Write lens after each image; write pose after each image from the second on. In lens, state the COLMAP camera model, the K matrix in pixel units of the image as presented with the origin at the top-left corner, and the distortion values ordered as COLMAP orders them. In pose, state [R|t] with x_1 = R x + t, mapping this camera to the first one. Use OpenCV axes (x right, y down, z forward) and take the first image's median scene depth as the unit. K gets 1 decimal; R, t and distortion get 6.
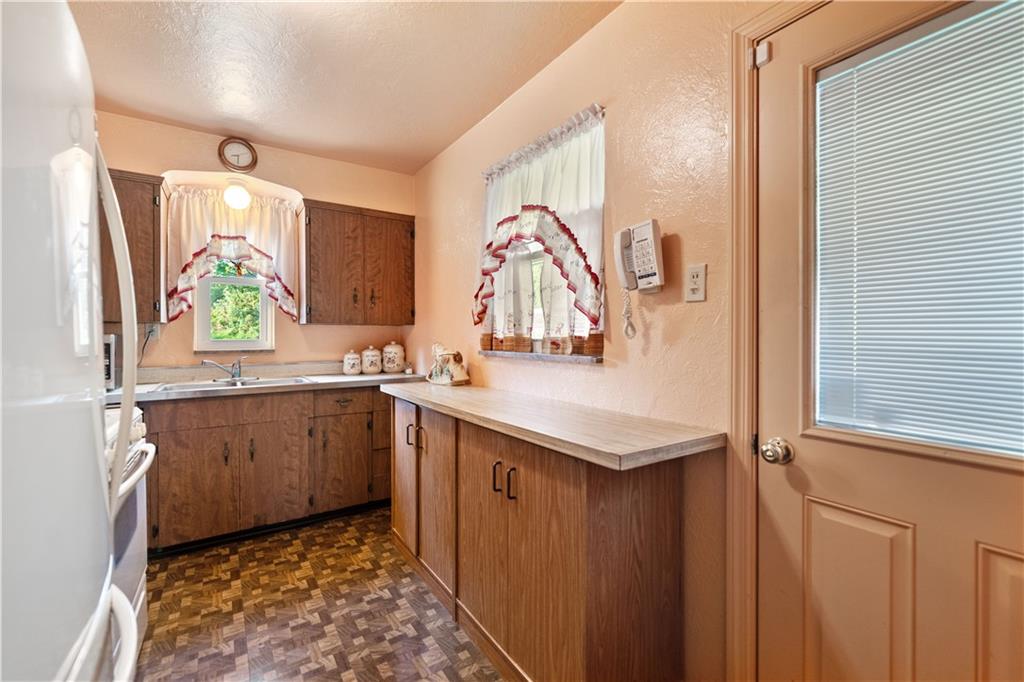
lens RADIAL K [[432.1, 0, 520.5], [0, 432.1, 339.2], [0, 0, 1]] dist [0.002339, -0.000621]
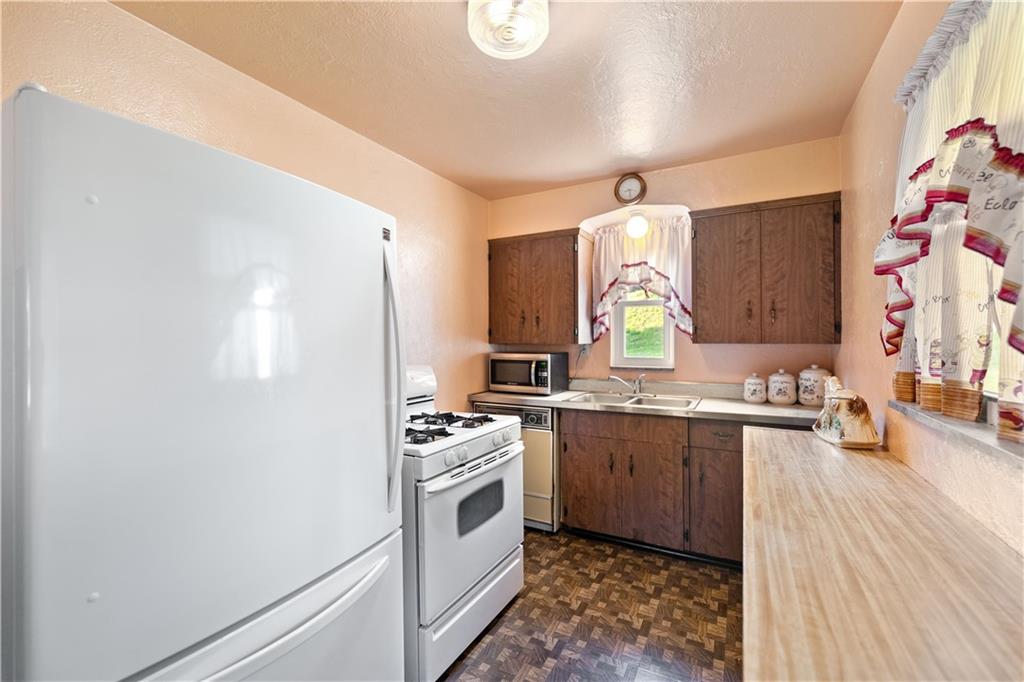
lens RADIAL K [[432.1, 0, 519.0], [0, 432.1, 338.1], [0, 0, 1]] dist [0.002339, -0.000621]
pose [[0.458299, 0.000977, -0.888798, 0.182830], [-0.002130, 0.999998, 0.000001, -0.052308], [0.888796, 0.001892, 0.458300, 0.257005]]
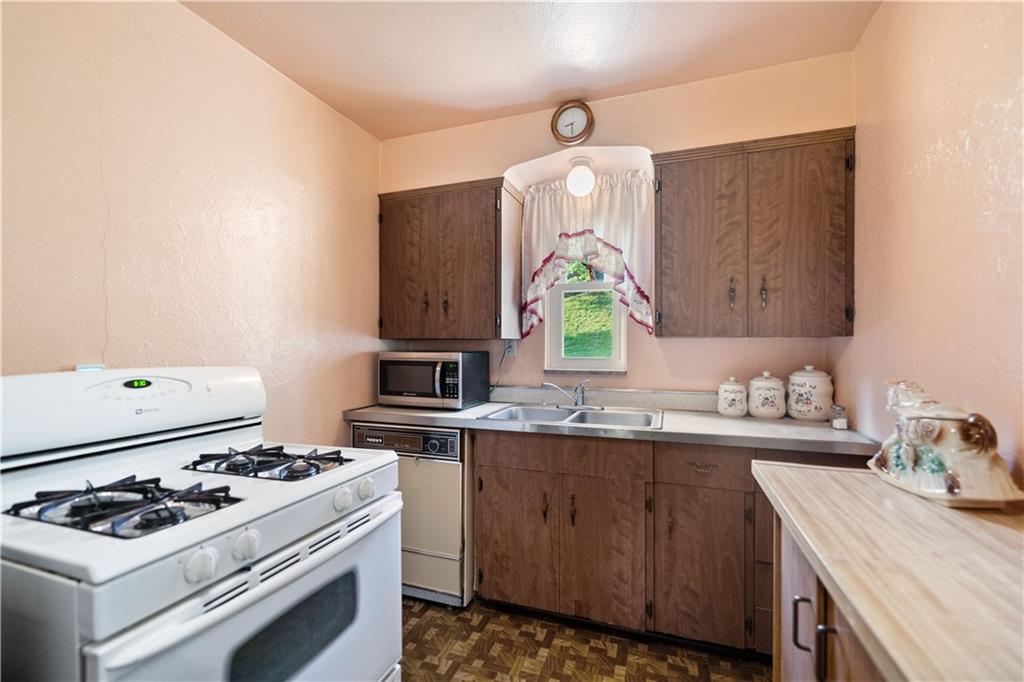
lens RADIAL K [[432.1, 0, 518.2], [0, 432.1, 345.8], [0, 0, 1]] dist [0.002339, -0.000621]
pose [[0.585199, 0.005730, -0.810869, -0.074697], [-0.007108, 0.999973, 0.001937, -0.024464], [0.810859, 0.004630, 0.585224, 0.465884]]
